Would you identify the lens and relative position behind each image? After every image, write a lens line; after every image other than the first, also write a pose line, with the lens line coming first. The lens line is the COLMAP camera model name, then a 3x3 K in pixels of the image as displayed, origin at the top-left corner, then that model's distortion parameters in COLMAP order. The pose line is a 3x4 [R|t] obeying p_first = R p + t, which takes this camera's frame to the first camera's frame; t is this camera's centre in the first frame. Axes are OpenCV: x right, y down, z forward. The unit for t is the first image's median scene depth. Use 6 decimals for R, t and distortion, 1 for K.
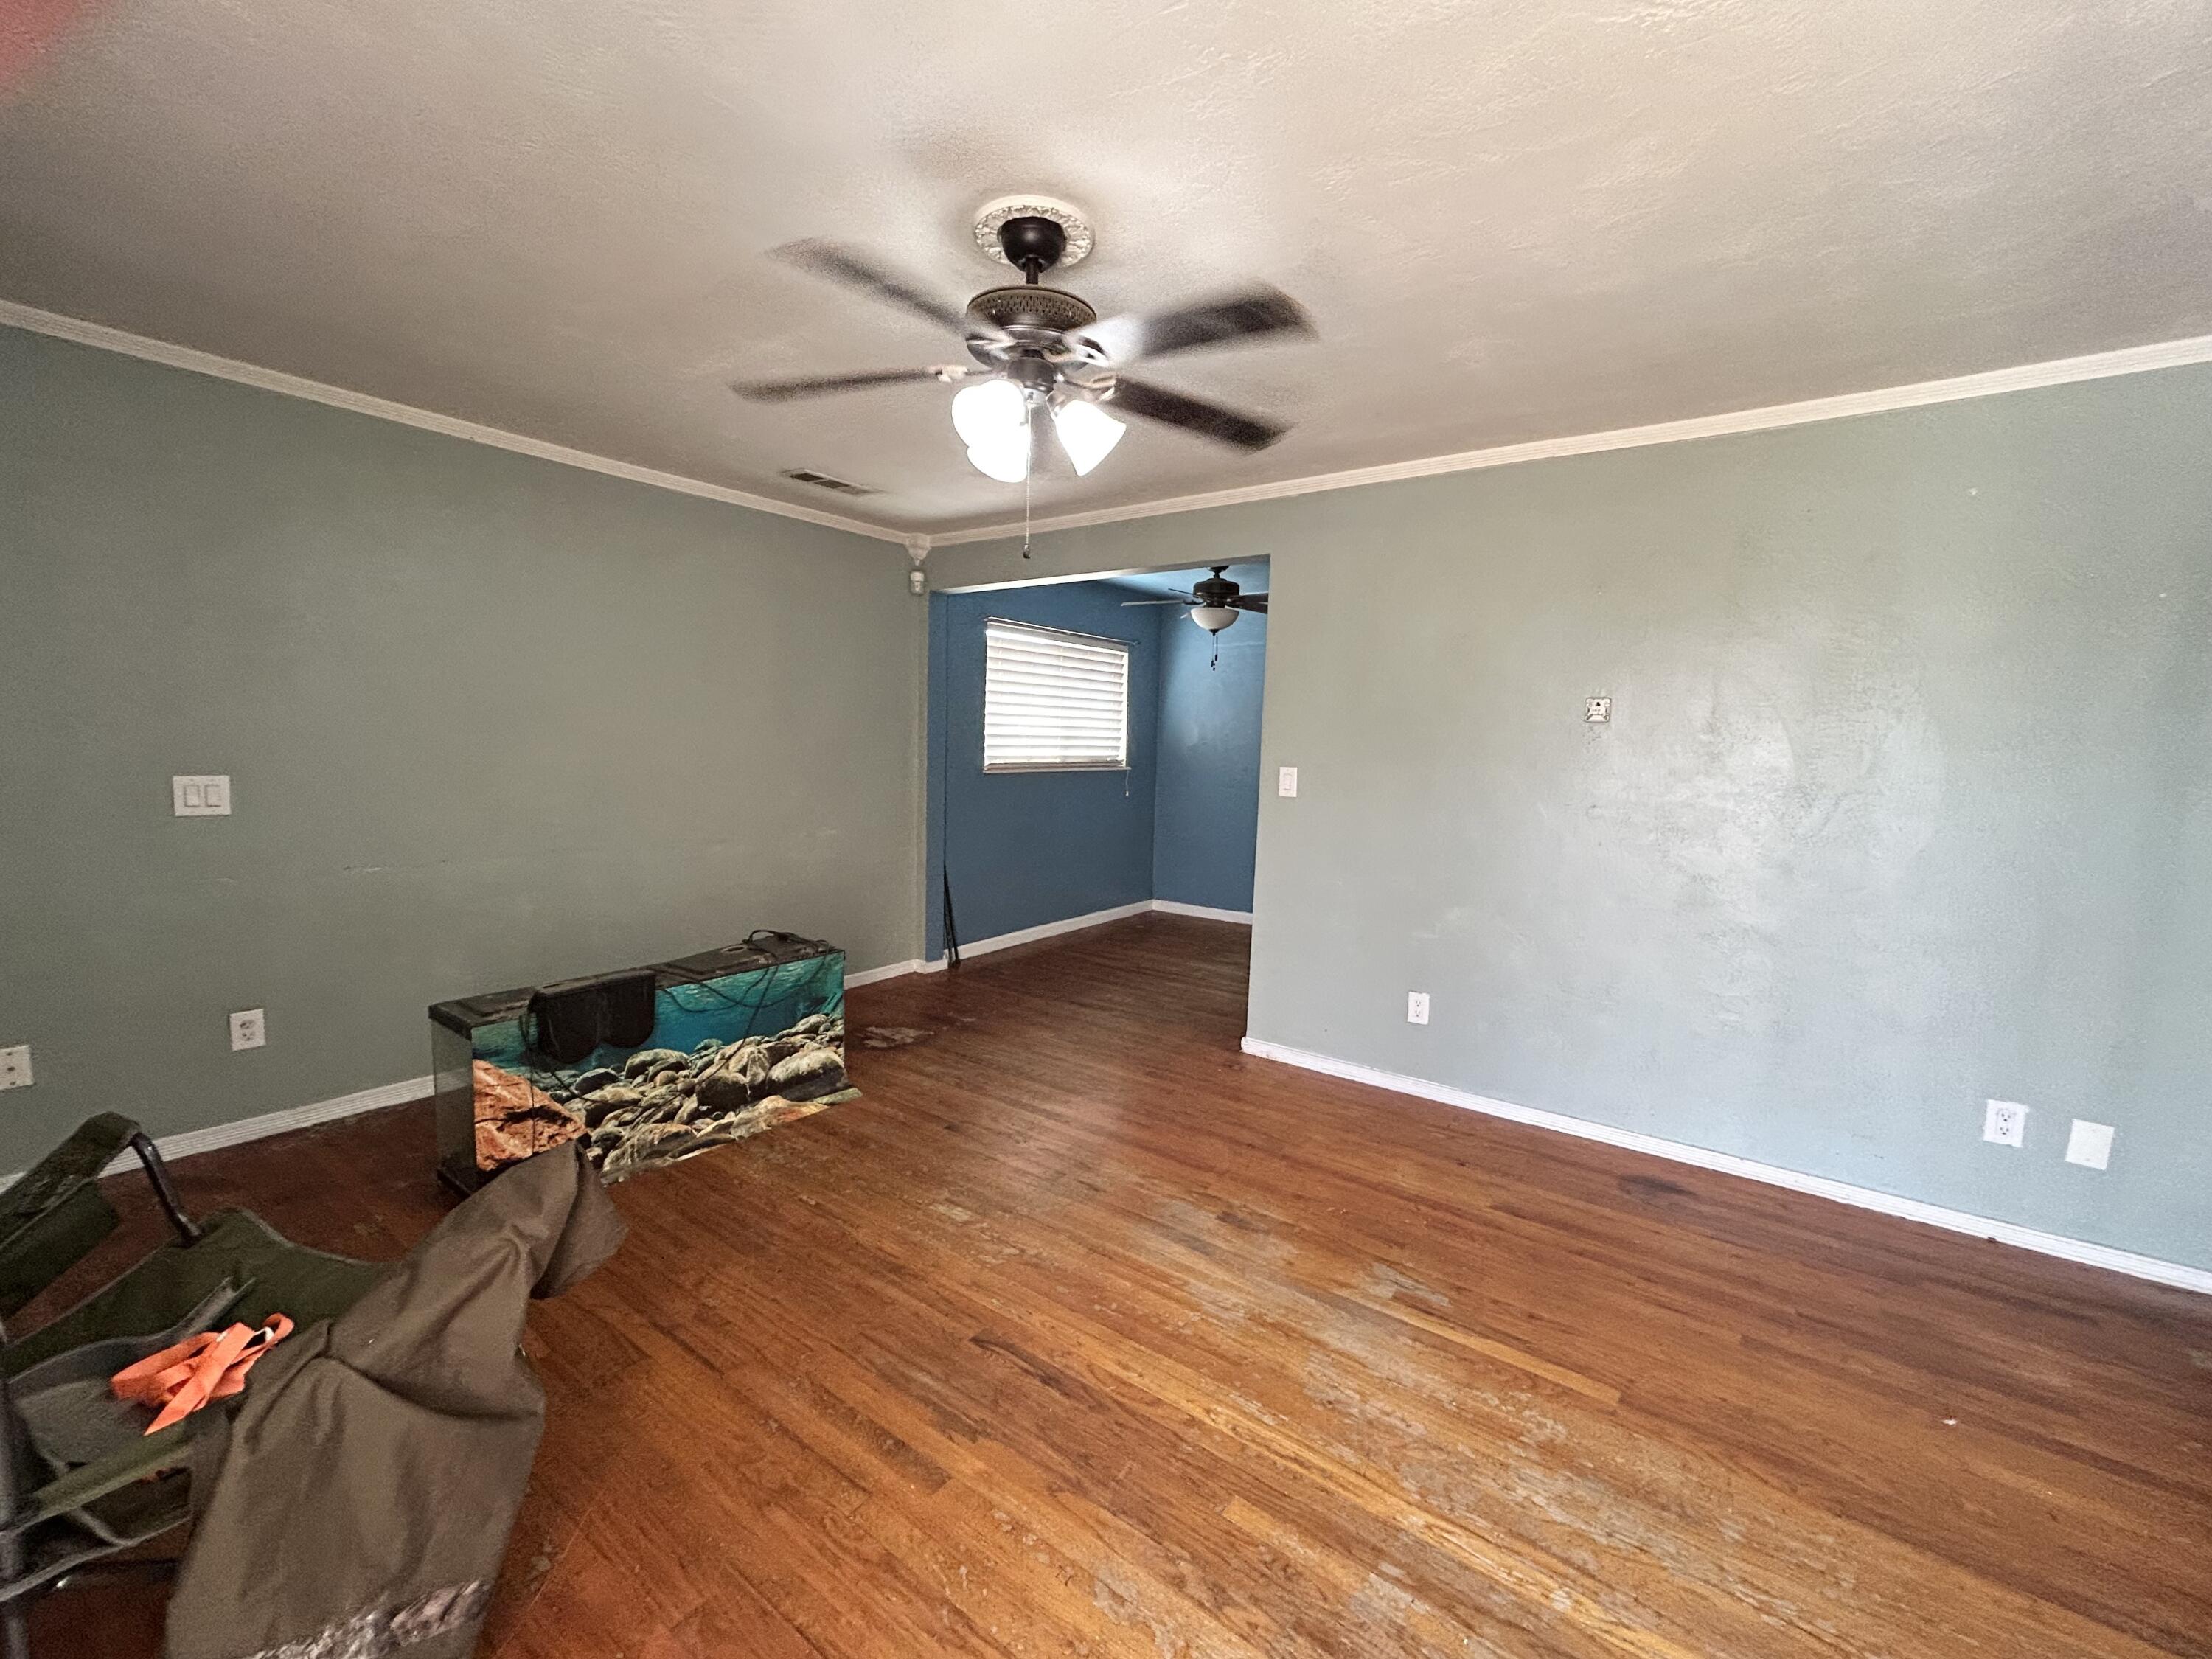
lens RADIAL K [[896.5, 0, 1107.4], [0, 896.5, 828.1], [0, 0, 1]] dist [-0.001033, -0.000085]
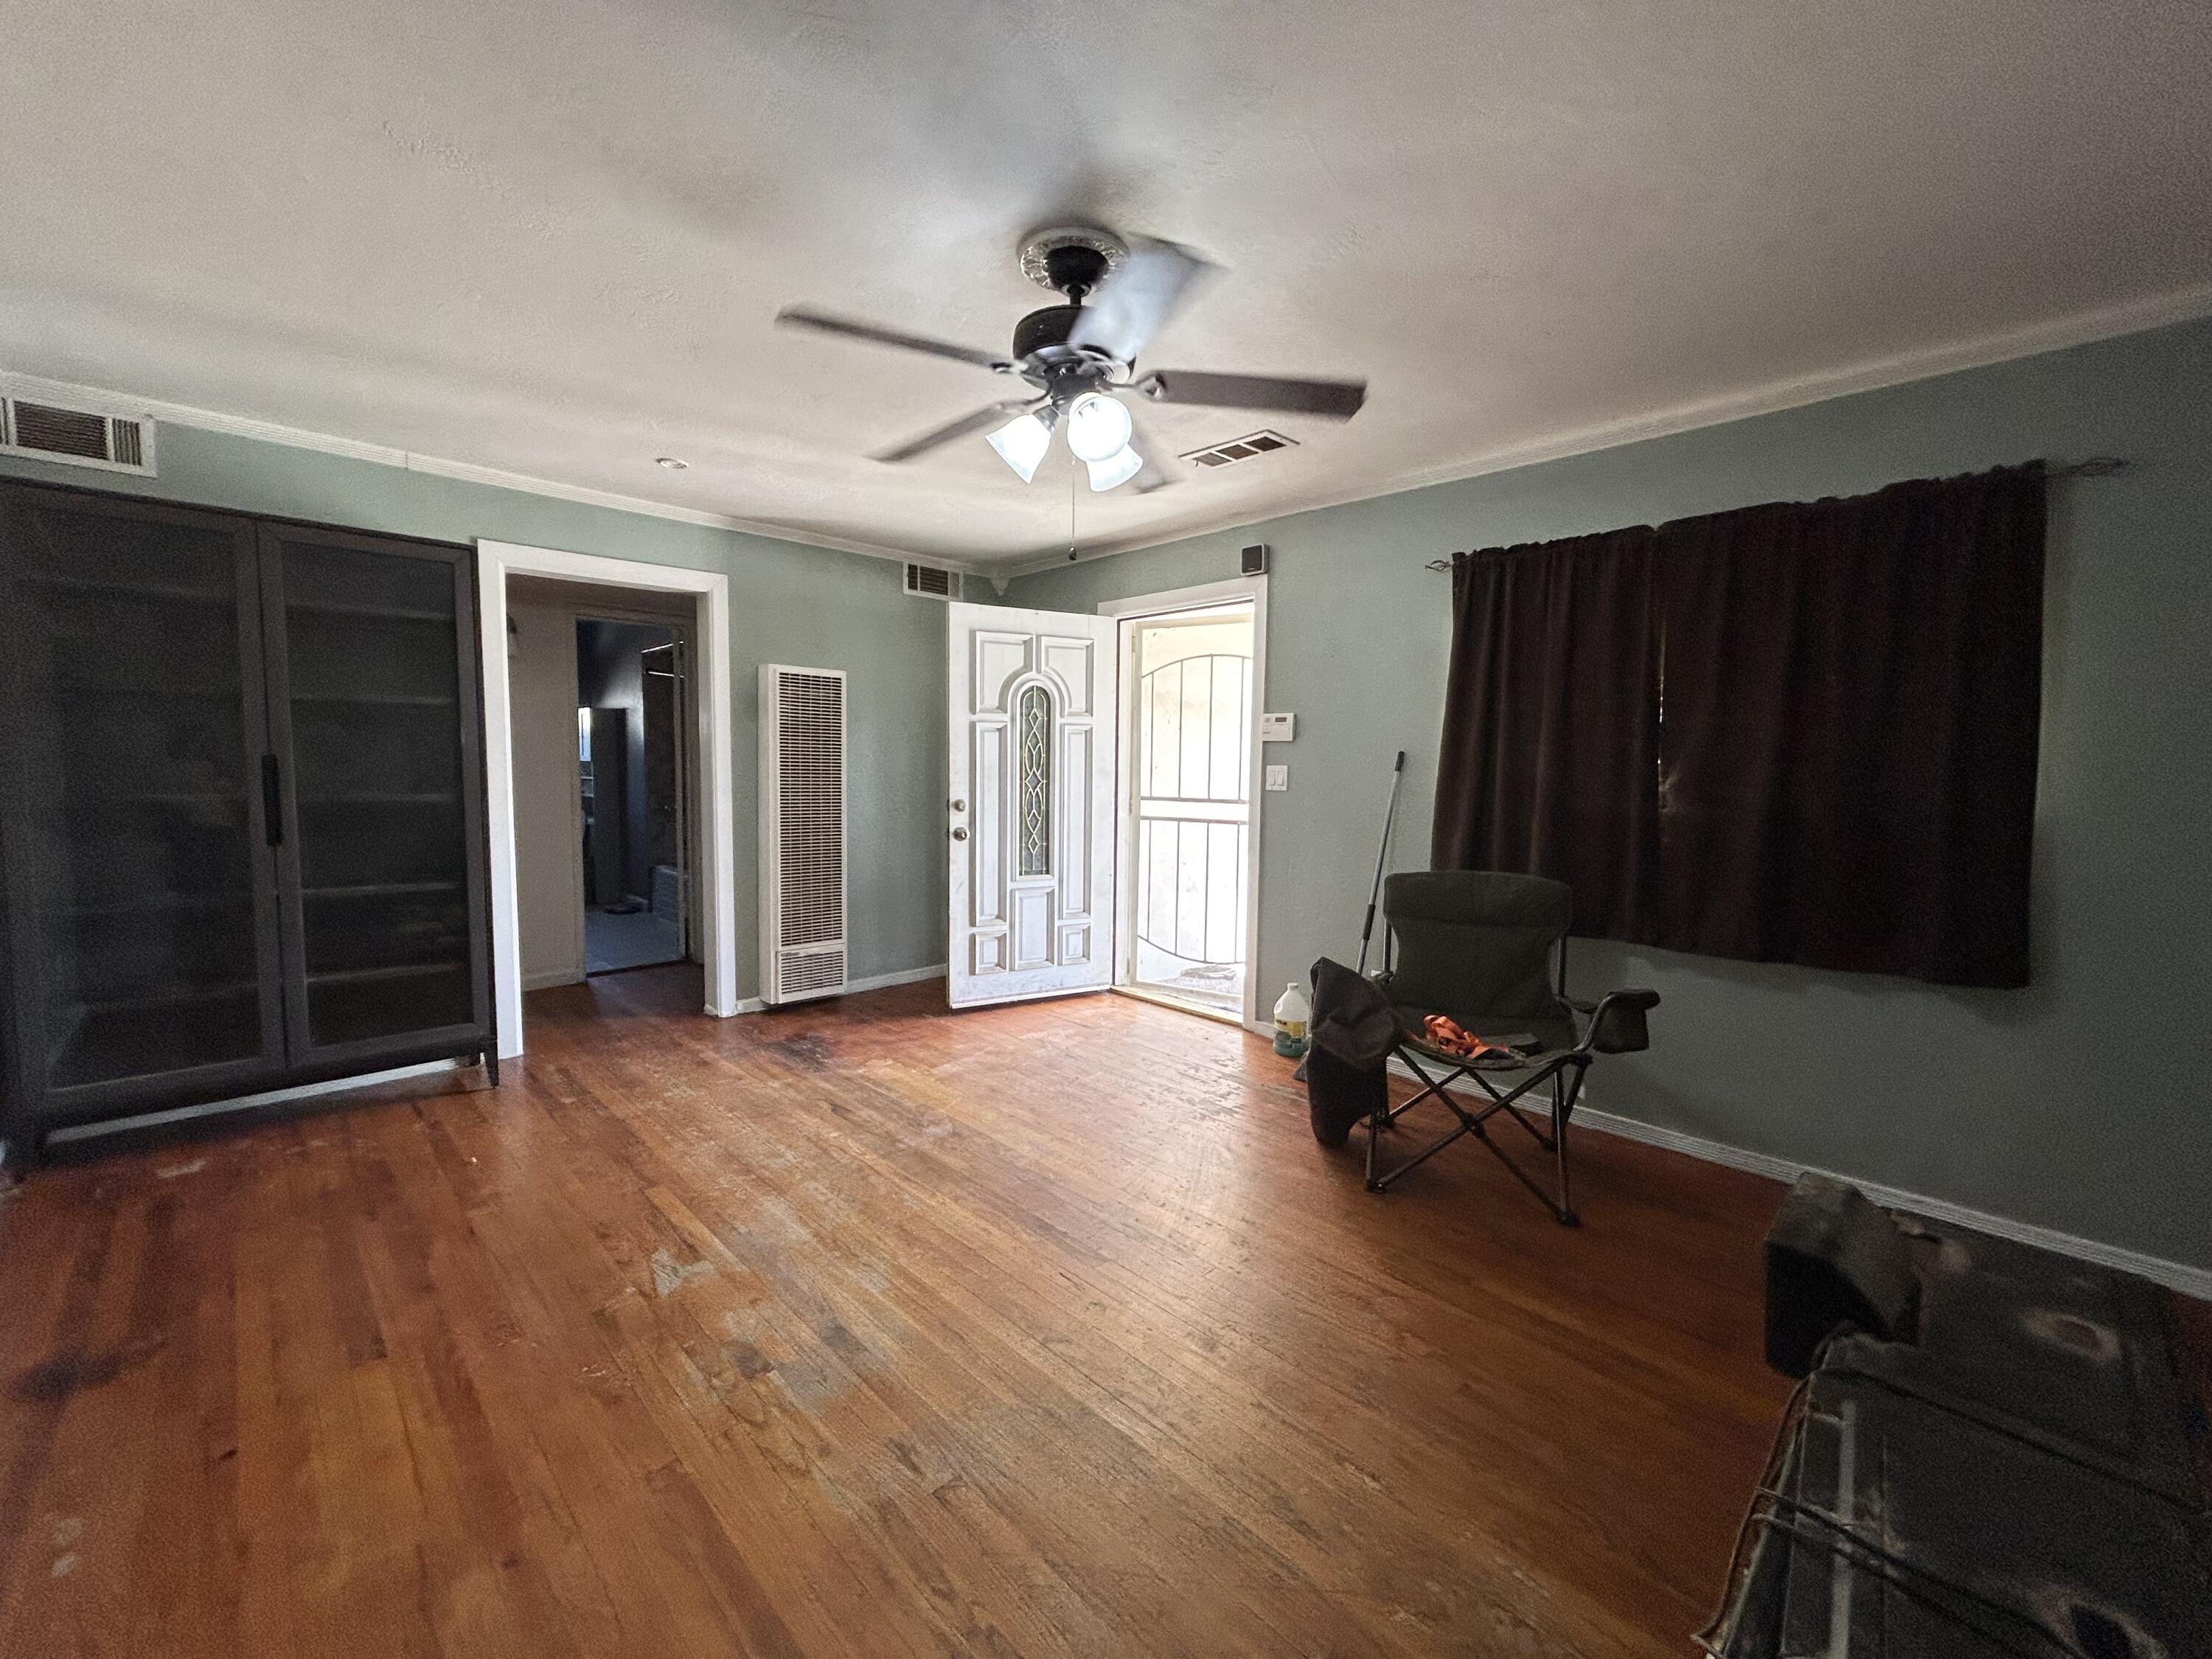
lens RADIAL K [[896.5, 0, 1104.2], [0, 896.5, 824.5], [0, 0, 1]] dist [-0.001033, -0.000085]
pose [[-0.984490, -0.047209, 0.168972, -0.287640], [-0.015910, 0.983171, 0.181995, -0.163536], [-0.174720, 0.176484, -0.968672, 1.831015]]
